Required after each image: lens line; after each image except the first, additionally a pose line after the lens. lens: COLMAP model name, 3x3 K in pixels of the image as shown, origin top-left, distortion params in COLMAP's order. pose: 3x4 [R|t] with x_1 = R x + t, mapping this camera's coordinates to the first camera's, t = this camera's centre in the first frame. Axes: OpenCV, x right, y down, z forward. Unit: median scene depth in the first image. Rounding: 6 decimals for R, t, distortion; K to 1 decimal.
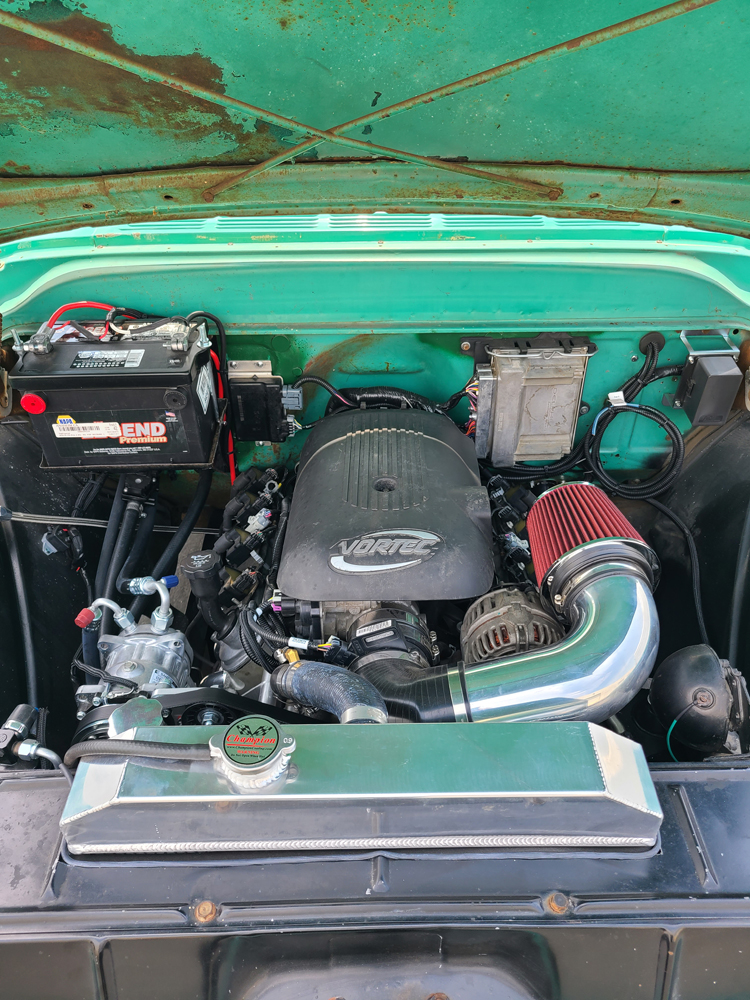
lens RADIAL K [[745.7, 0, 382.7], [0, 745.7, 486.9], [0, 0, 1]] dist [0.052081, -0.039555]
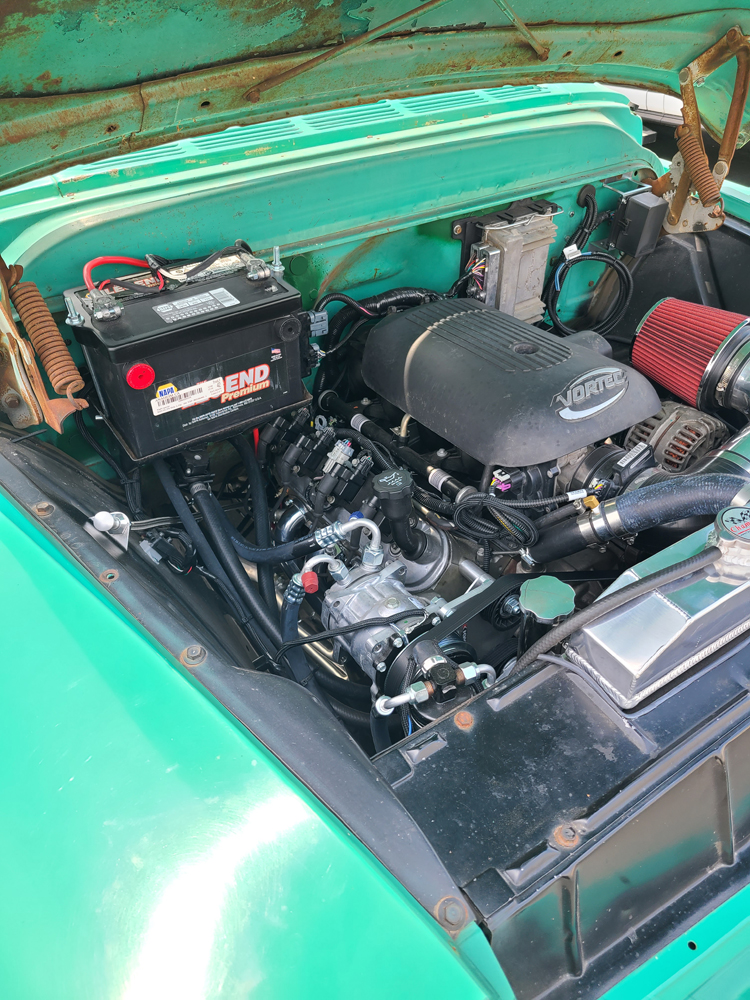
lens RADIAL K [[745.7, 0, 382.7], [0, 745.7, 486.9], [0, 0, 1]] dist [0.052081, -0.039555]
pose [[0.841960, -0.338037, 0.420517, -0.595508], [0.324802, 0.939909, 0.105235, 0.002966], [-0.430821, 0.047982, 0.901161, 0.145400]]
